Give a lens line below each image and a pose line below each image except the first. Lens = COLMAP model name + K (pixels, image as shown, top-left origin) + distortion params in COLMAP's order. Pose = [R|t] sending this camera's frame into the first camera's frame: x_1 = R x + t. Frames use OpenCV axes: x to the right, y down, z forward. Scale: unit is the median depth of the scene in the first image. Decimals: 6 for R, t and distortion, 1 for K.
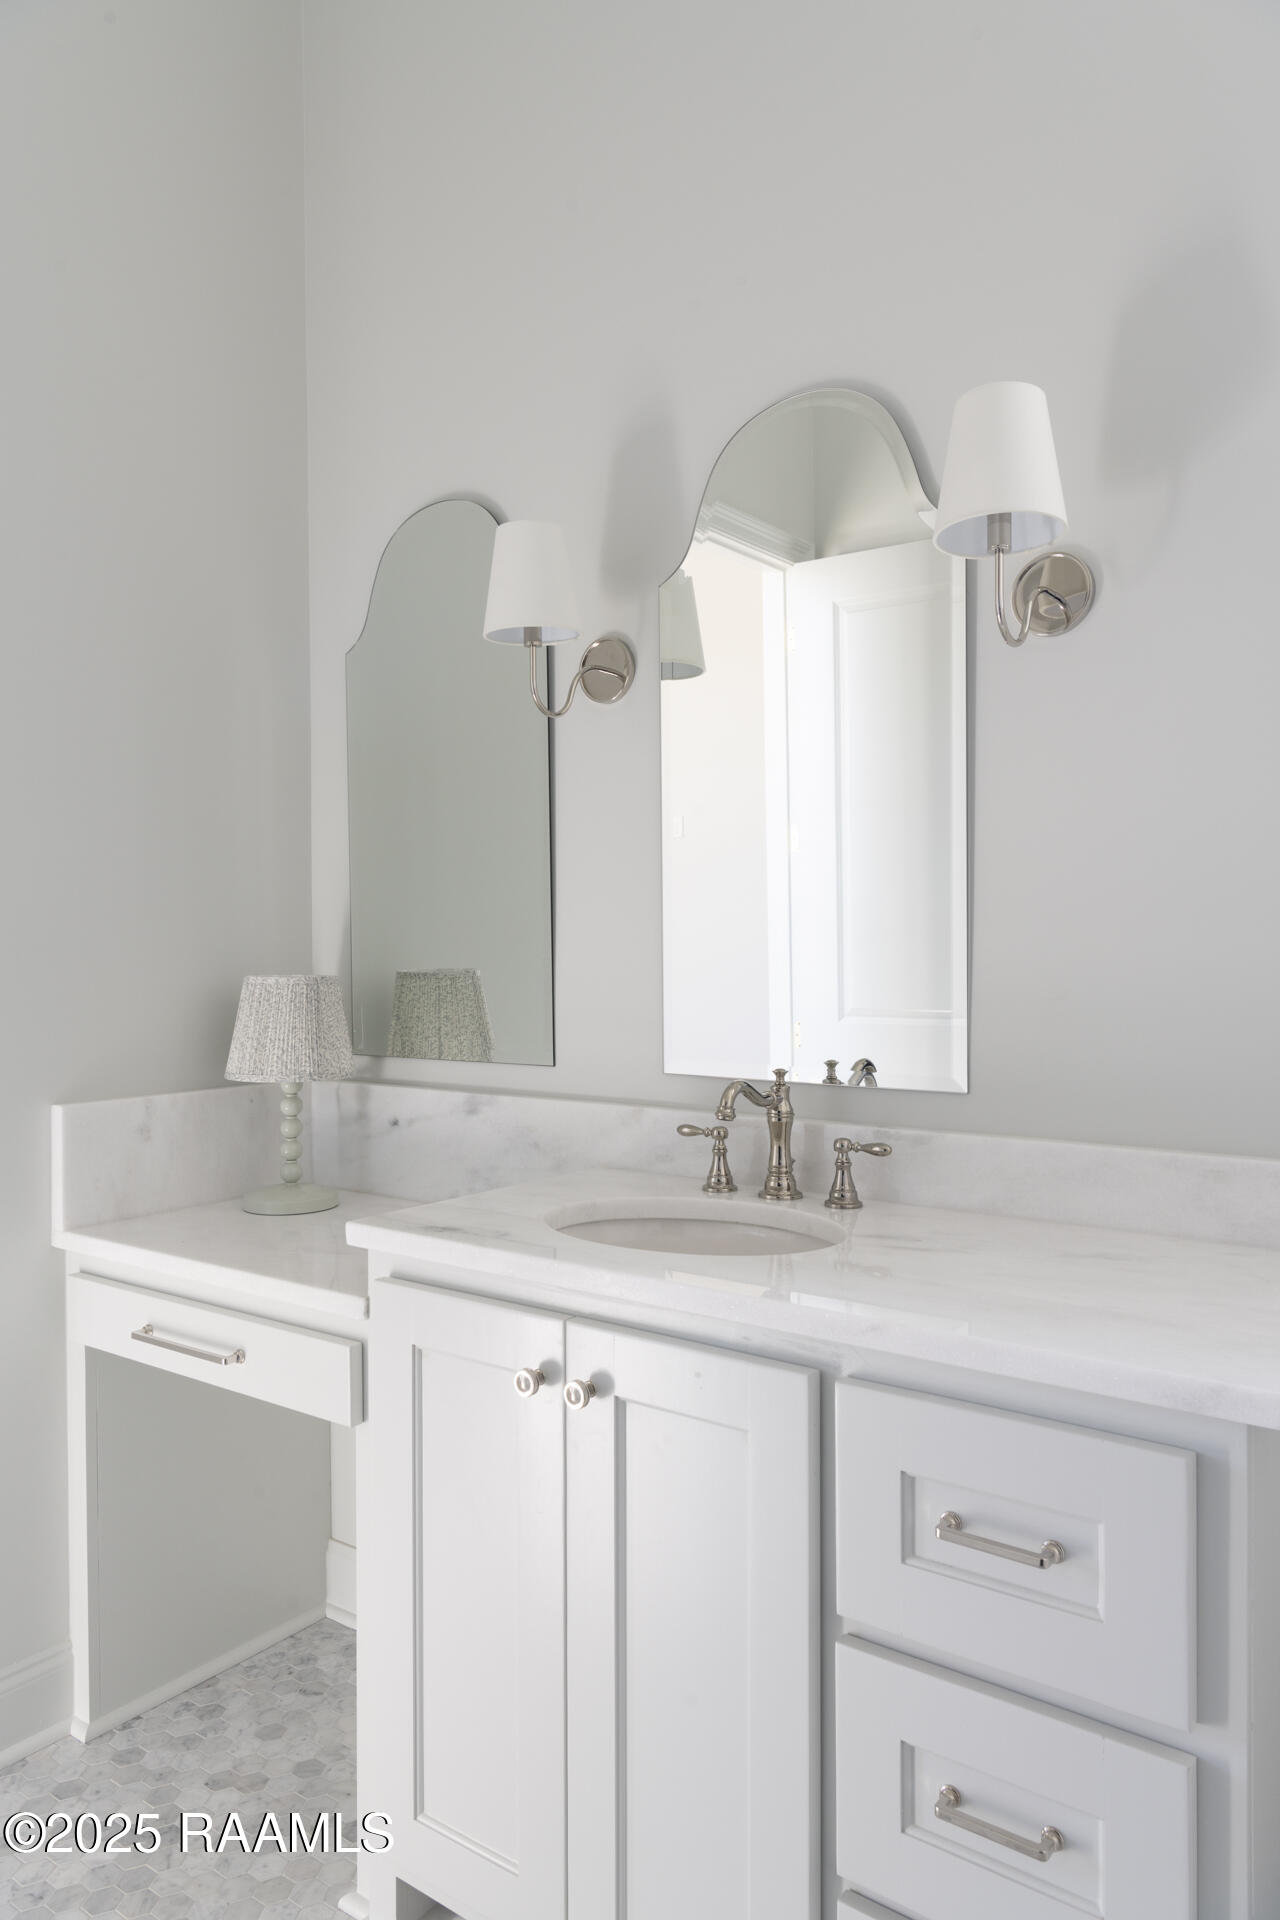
lens RADIAL K [[1291.0, 0, 640.0], [0, 1291.0, 960.0], [0, 0, 1]] dist [0.035890, 0.000961]
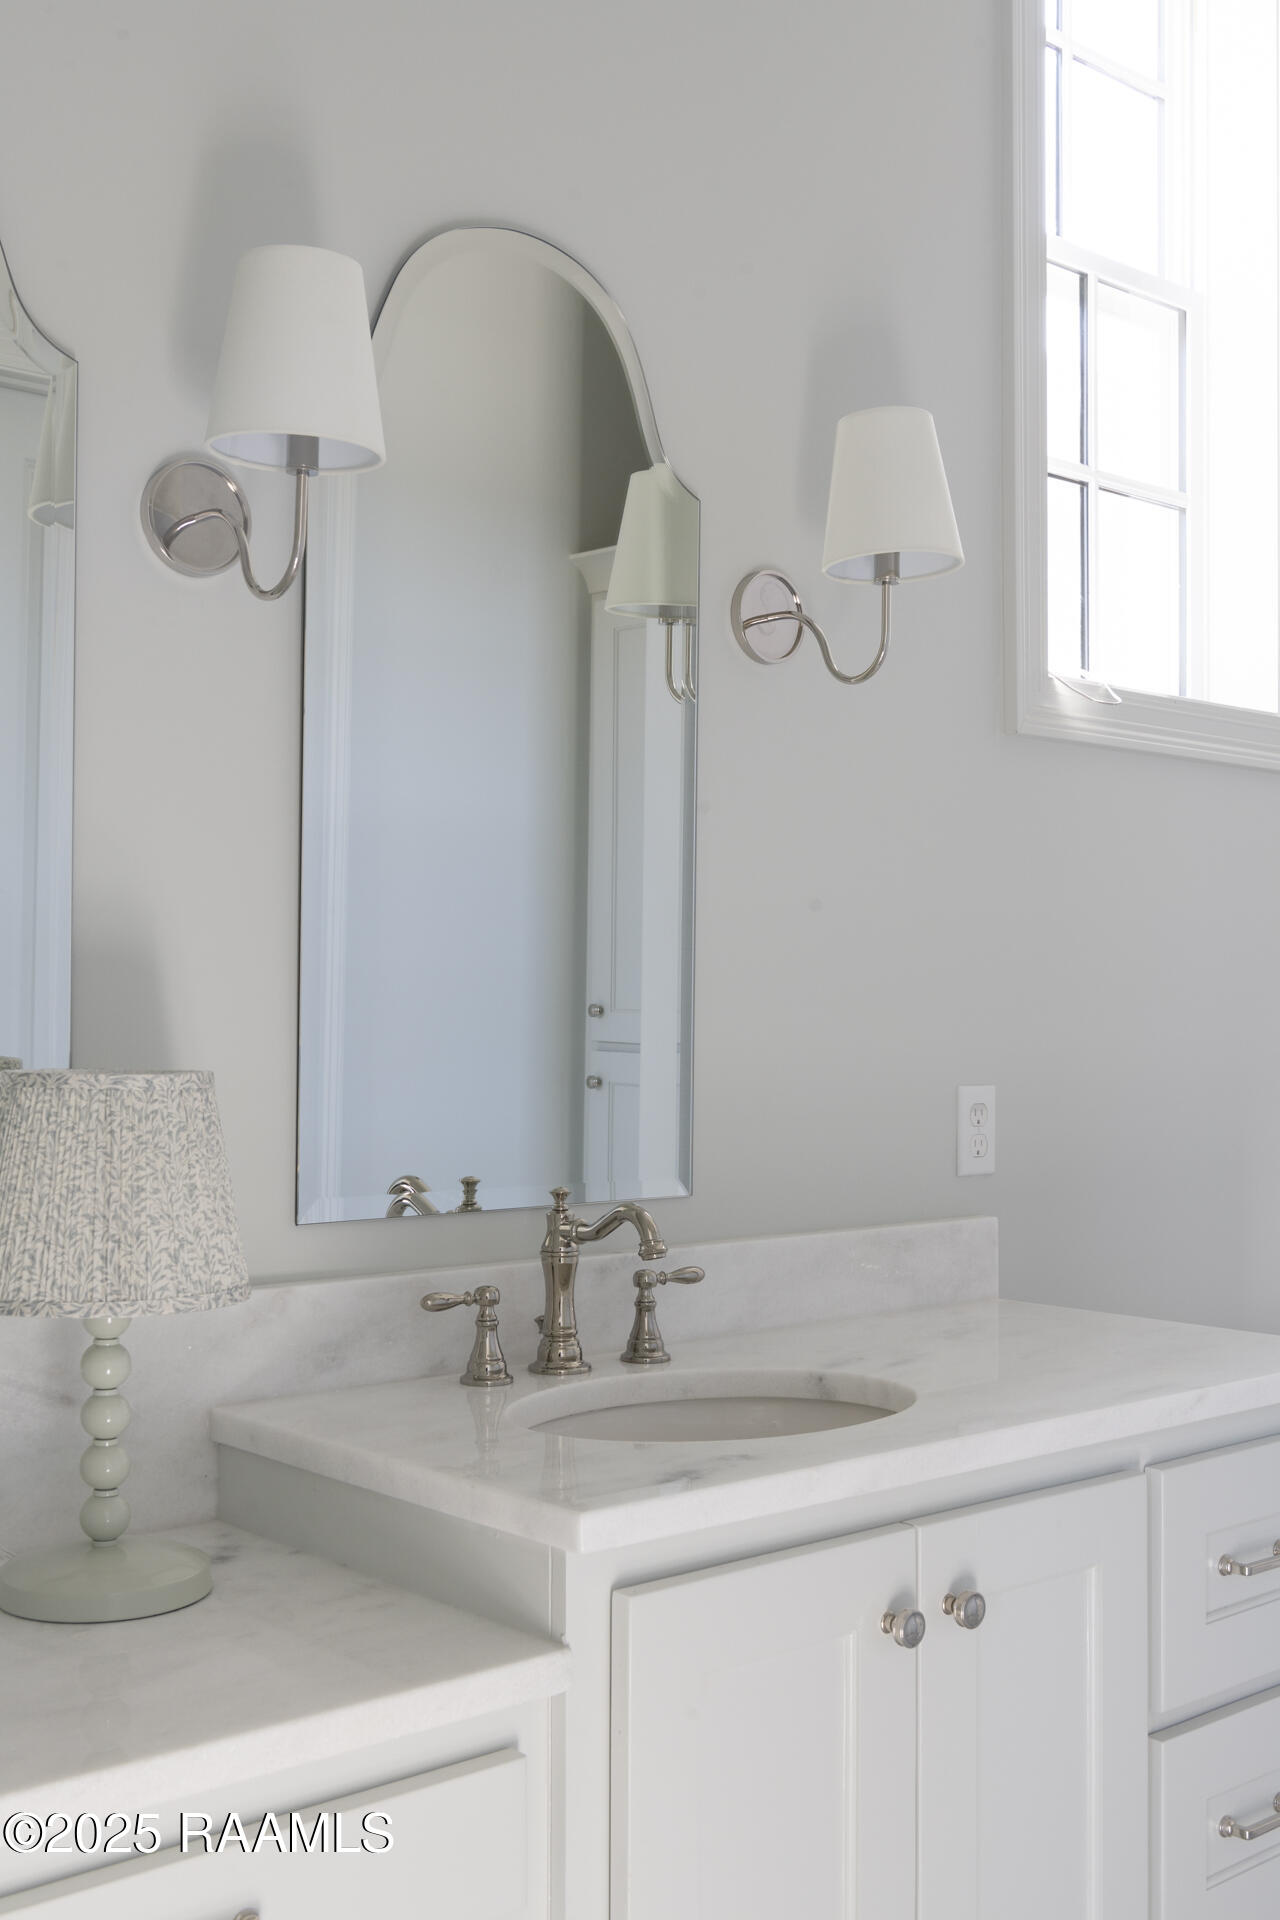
lens RADIAL K [[2137.2, 0, 640.0], [0, 2137.2, 960.0], [0, 0, 1]] dist [0.004433, 0.015492]
pose [[0.203808, 0.029389, 0.978570, -1.077171], [0.003371, 0.999522, -0.030720, -0.003422], [-0.979005, 0.009560, 0.203611, 0.761871]]
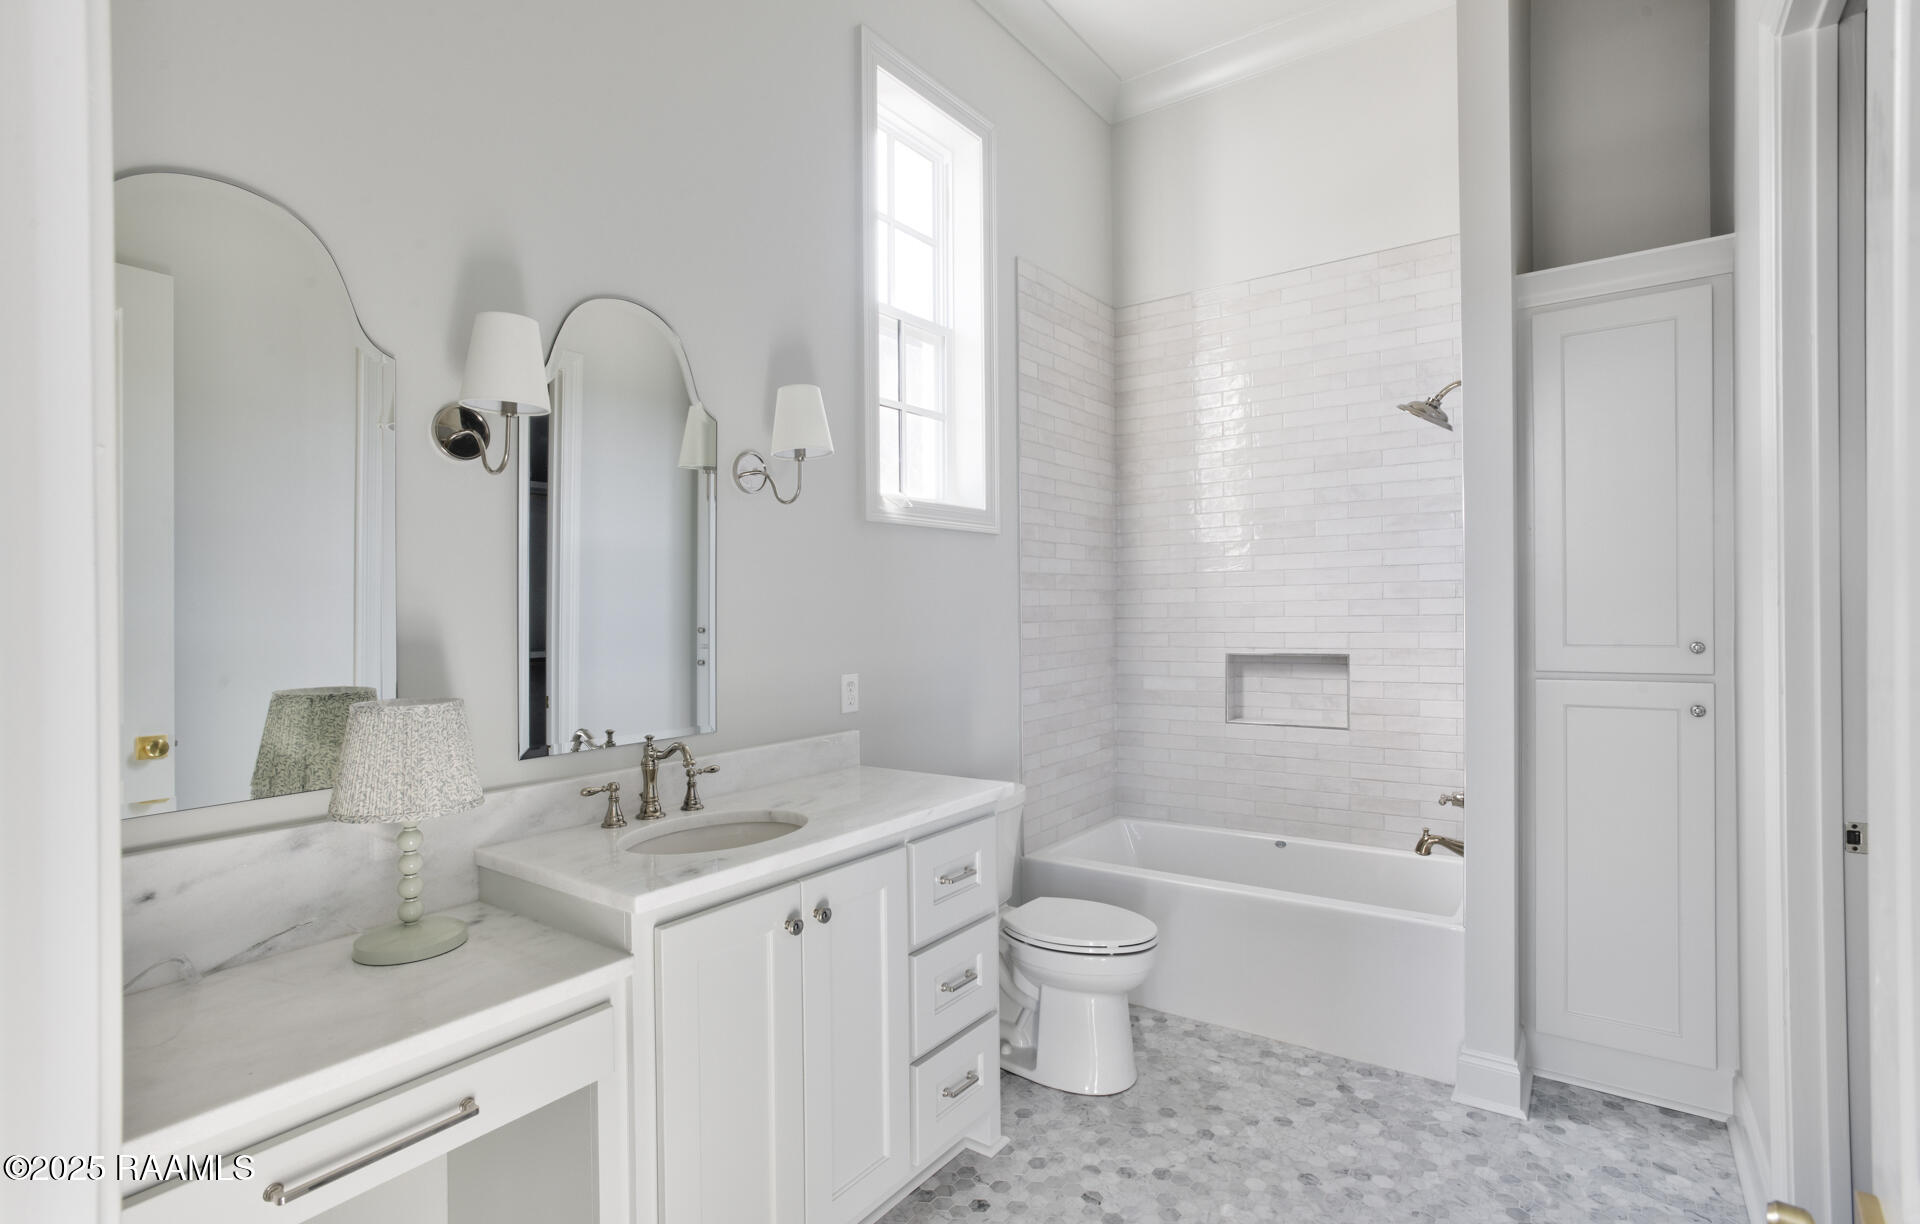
lens RADIAL K [[934.2, 0, 962.0], [0, 934.2, 604.6], [0, 0, 1]] dist [-0.022621, 0.027078]
pose [[-0.021638, 0.012143, 0.999692, -1.083654], [0.023245, 0.999662, -0.011639, -0.054437], [-0.999496, 0.022986, -0.021913, 0.680513]]
